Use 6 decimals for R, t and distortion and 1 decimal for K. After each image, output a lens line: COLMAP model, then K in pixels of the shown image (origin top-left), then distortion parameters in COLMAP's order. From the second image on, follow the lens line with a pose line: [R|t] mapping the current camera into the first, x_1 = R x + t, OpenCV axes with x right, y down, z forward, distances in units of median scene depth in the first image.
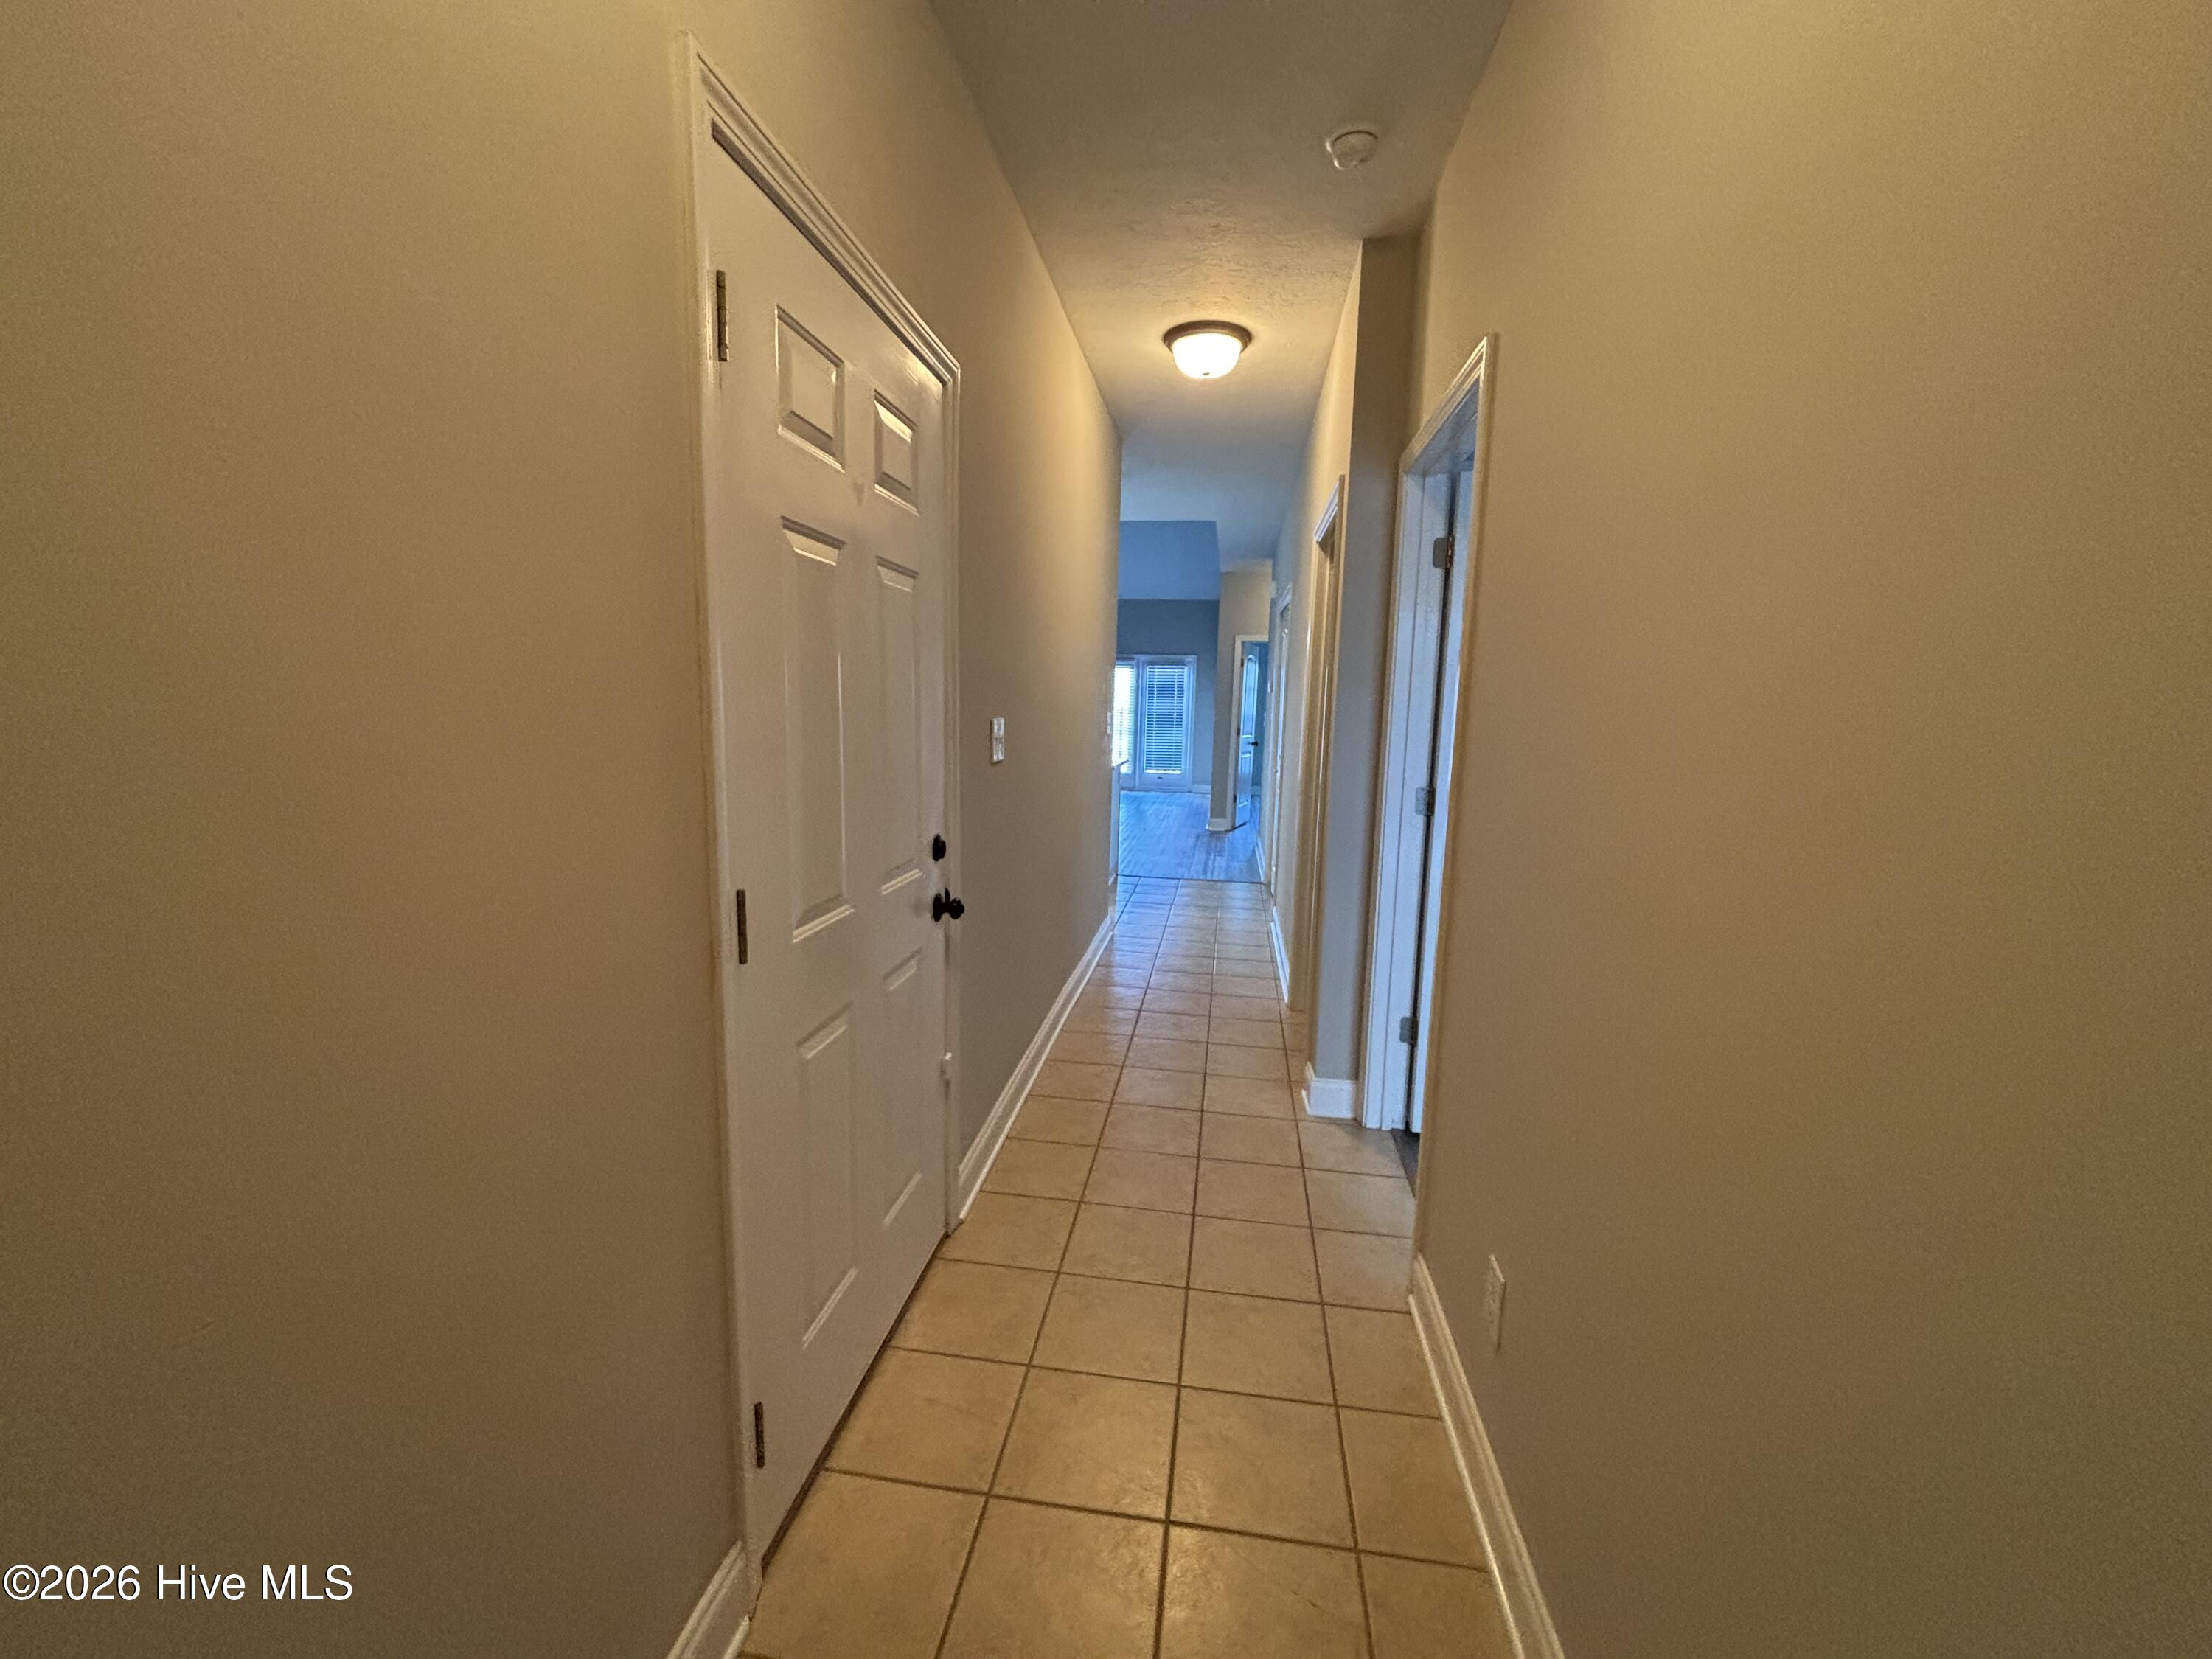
lens RADIAL K [[894.2, 0, 1106.0], [0, 894.2, 833.9], [0, 0, 1]] dist [-0.022844, 0.009755]
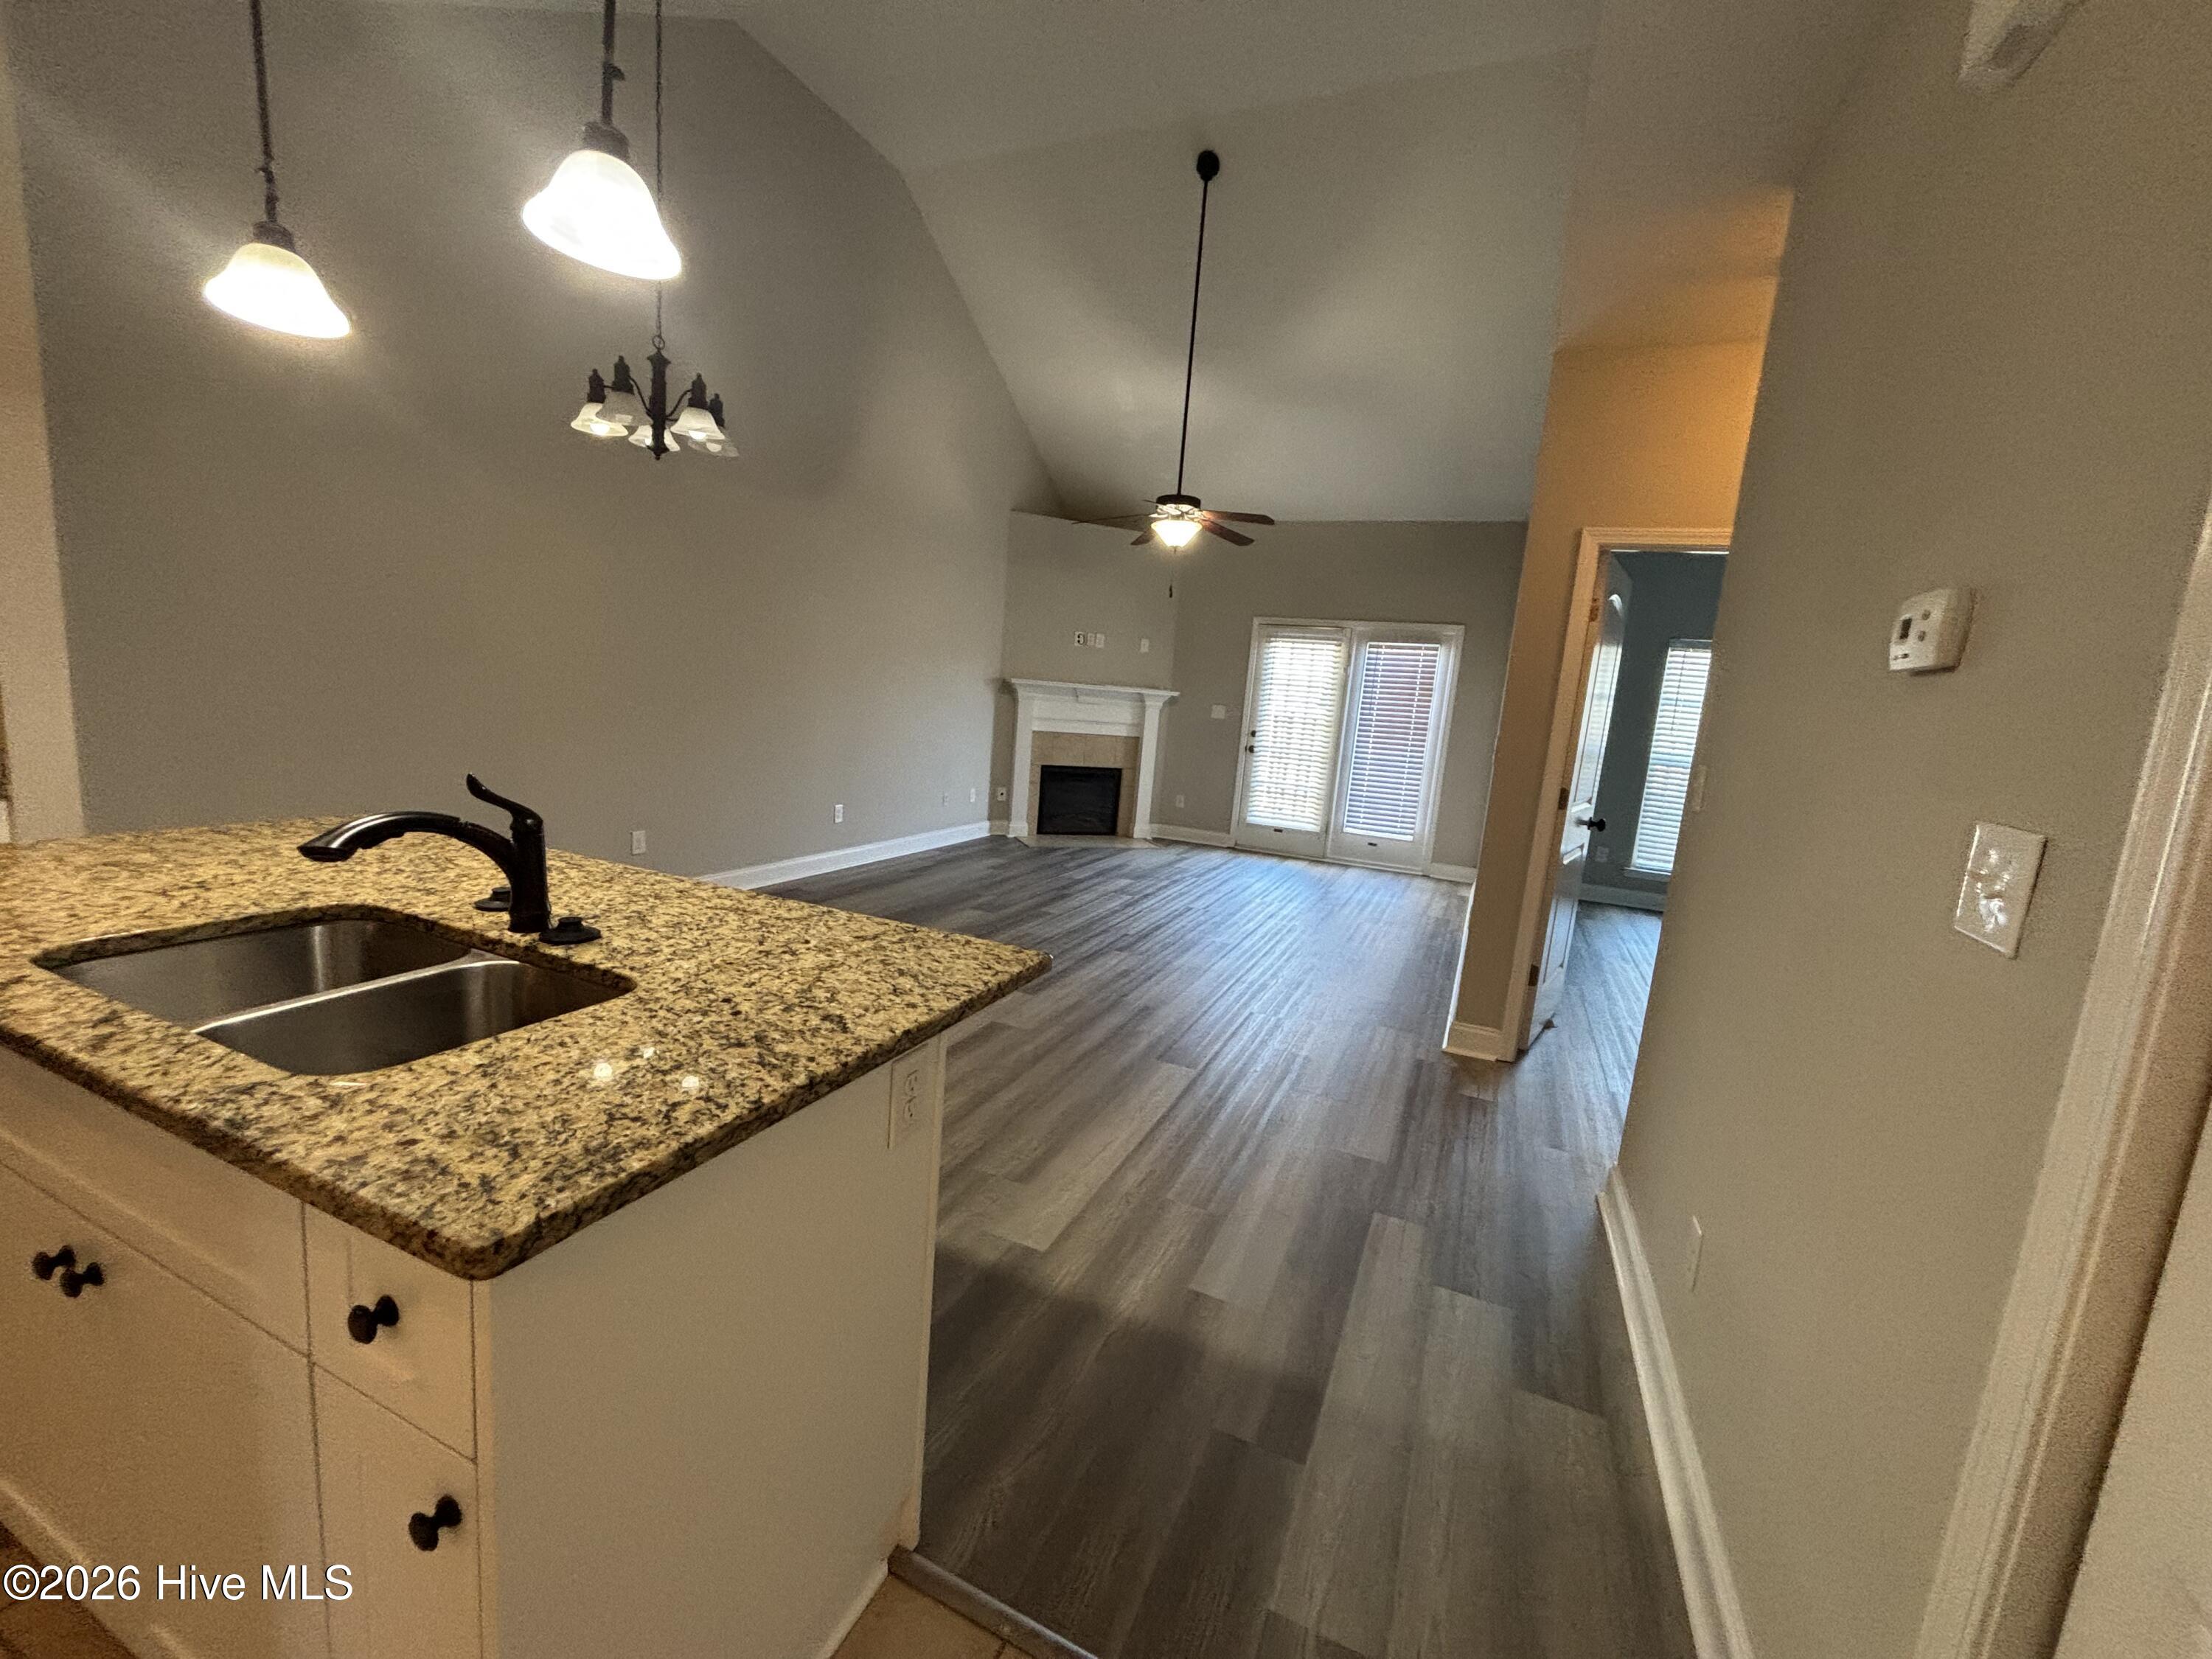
lens RADIAL K [[894.2, 0, 1106.0], [0, 894.2, 833.9], [0, 0, 1]] dist [-0.022844, 0.009755]
pose [[0.960506, 0.096410, -0.261022, 0.046095], [-0.096261, 0.995266, 0.013388, -0.061542], [0.261077, 0.012267, 0.965240, 0.426217]]
